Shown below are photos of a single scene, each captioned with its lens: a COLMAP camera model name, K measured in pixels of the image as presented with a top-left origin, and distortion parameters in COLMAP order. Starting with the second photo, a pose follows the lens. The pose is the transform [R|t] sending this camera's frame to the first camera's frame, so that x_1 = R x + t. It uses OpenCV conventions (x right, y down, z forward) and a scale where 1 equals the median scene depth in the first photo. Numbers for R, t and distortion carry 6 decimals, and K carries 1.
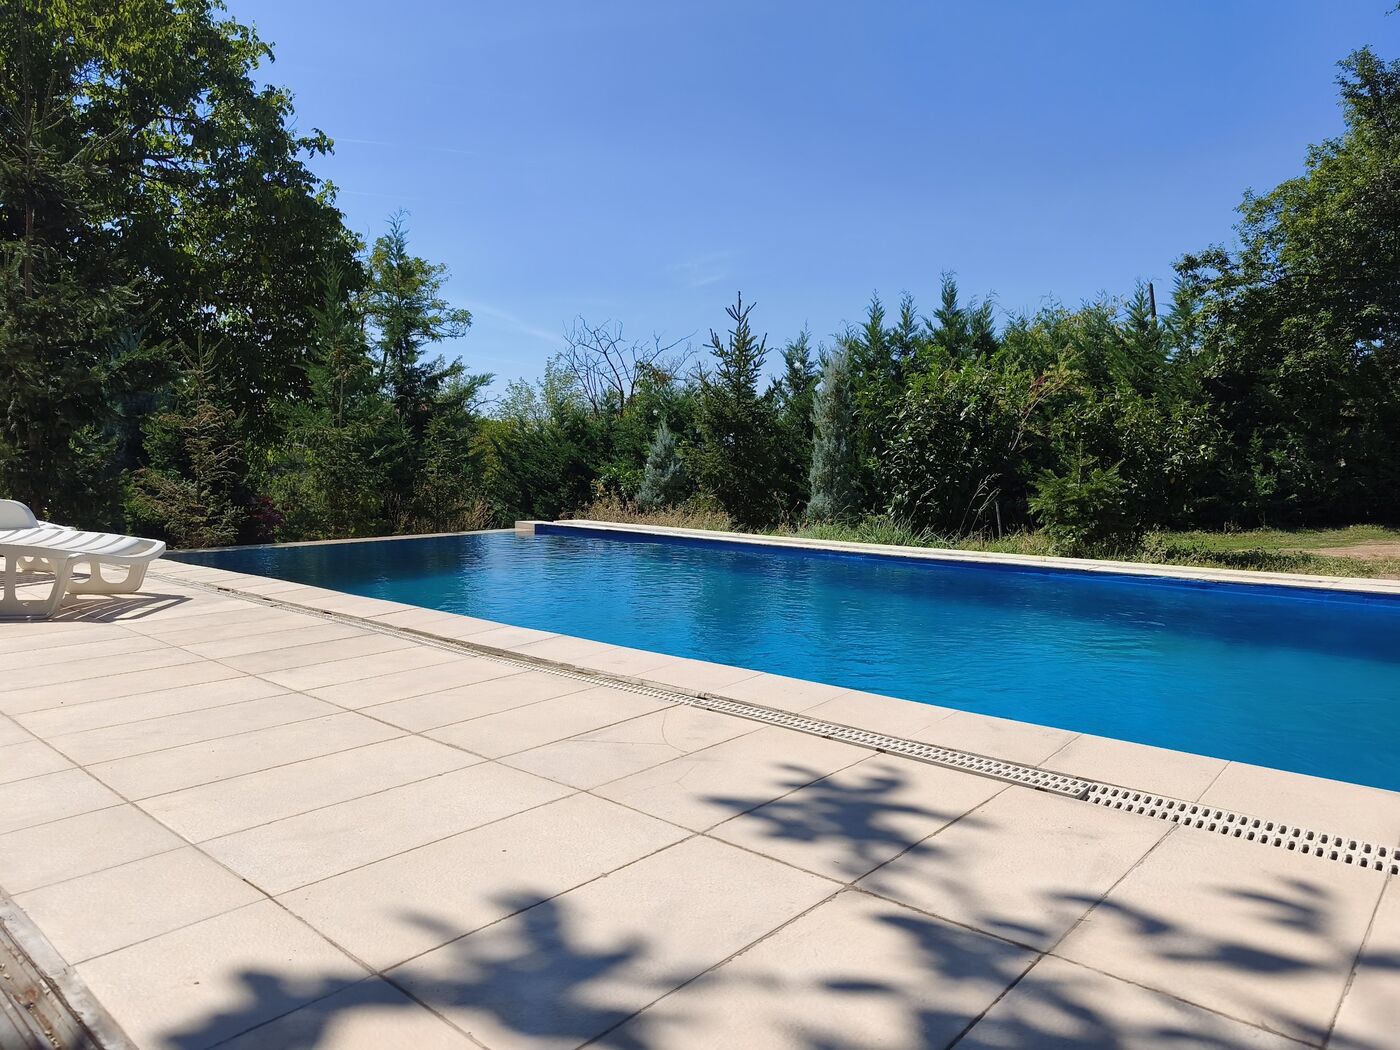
lens RADIAL K [[946.8, 0, 700.0], [0, 946.8, 525.0], [0, 0, 1]] dist [0.051408, 0.002275]
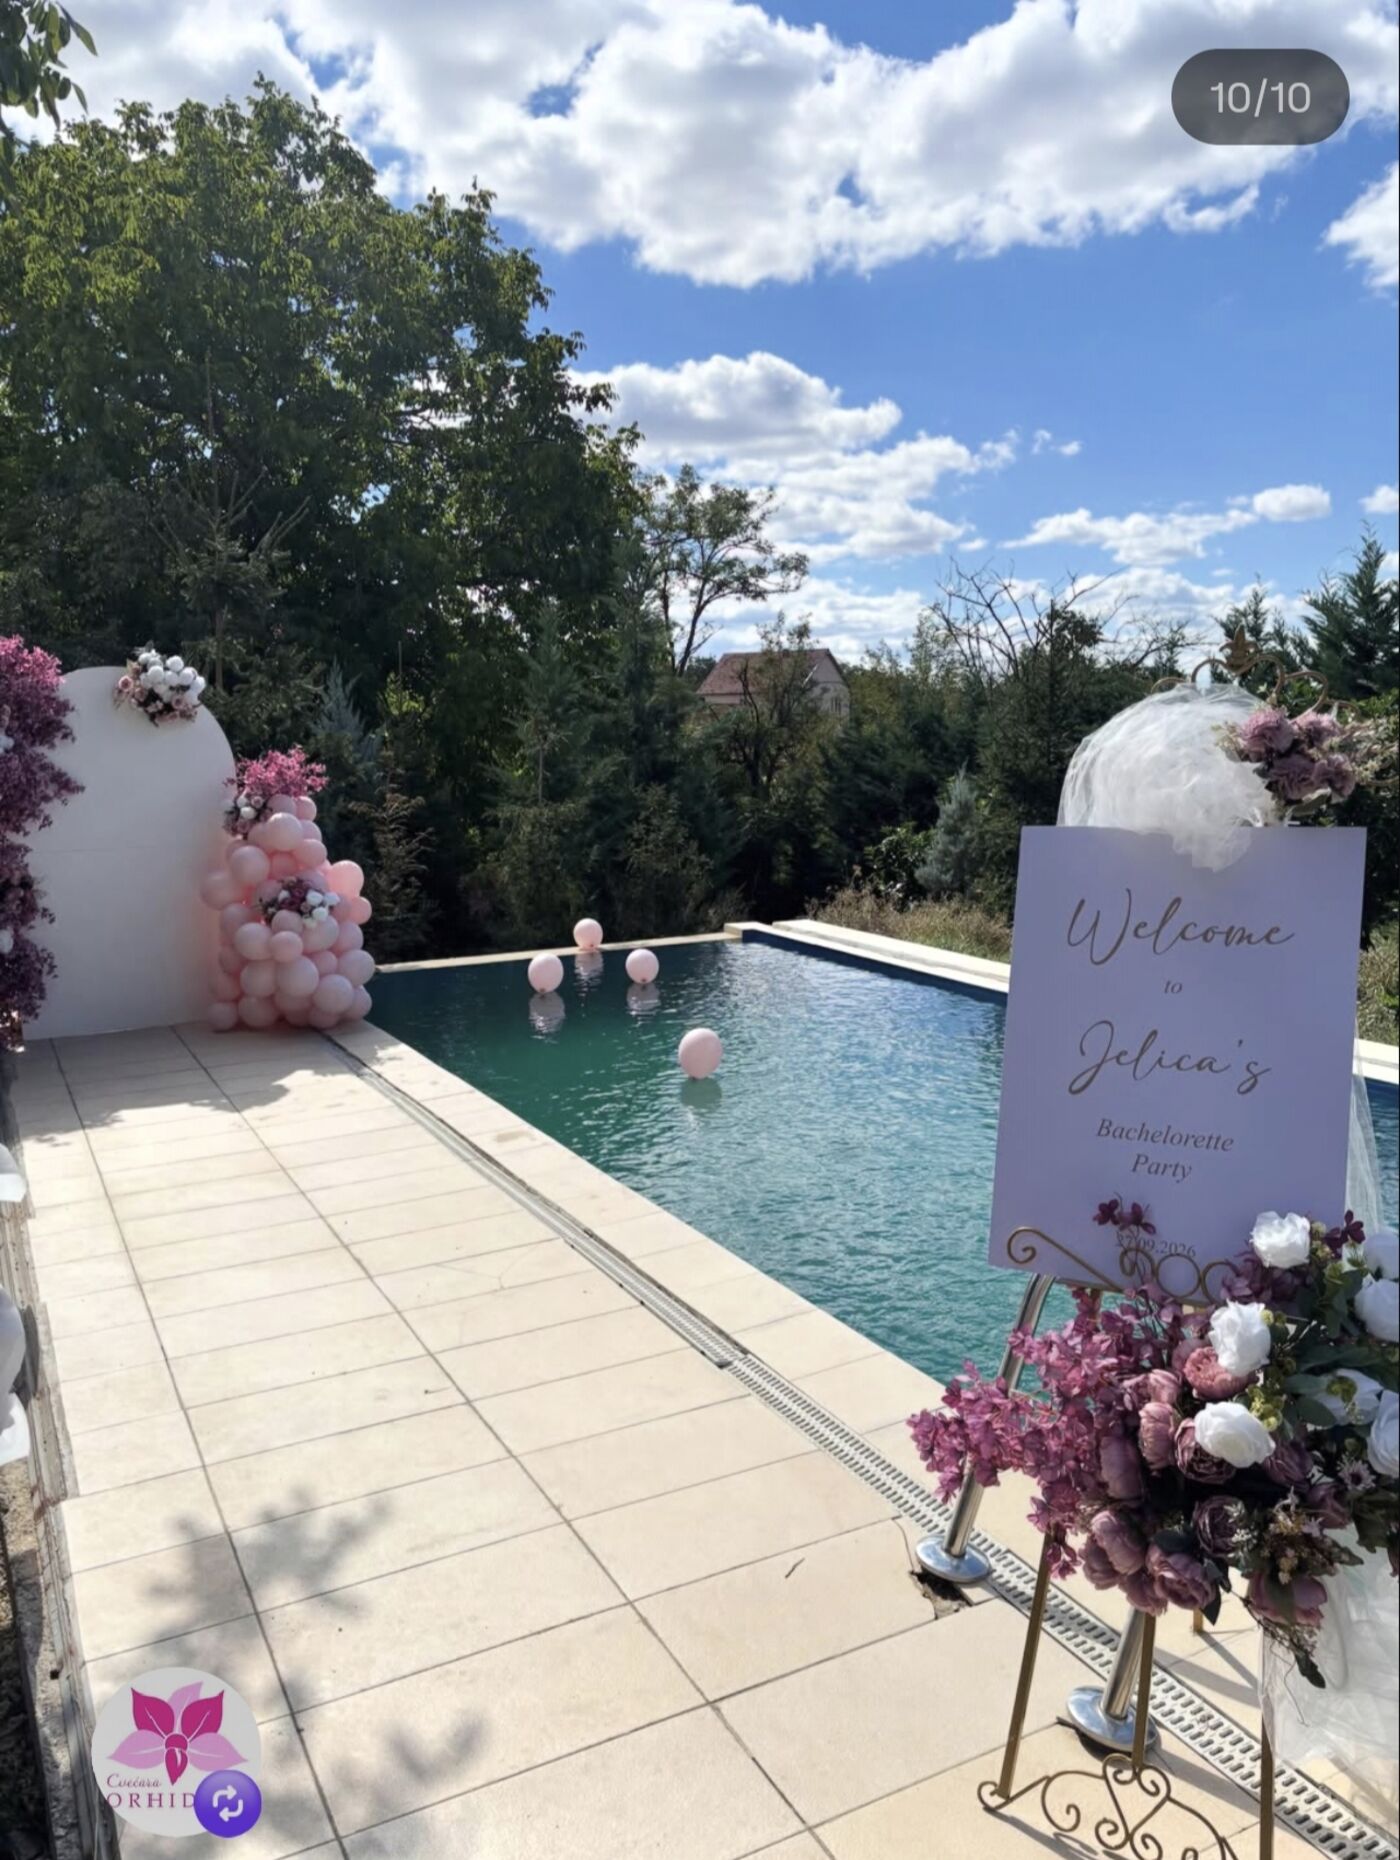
lens RADIAL K [[1419.0, 0, 700.0], [0, 1419.0, 930.0], [0, 0, 1]] dist [0.137401, 0.000479]
pose [[0.936540, 0.034872, -0.348821, 0.125449], [-0.006640, 0.996626, 0.081805, -0.056340], [0.350497, -0.074298, 0.933612, -0.095774]]
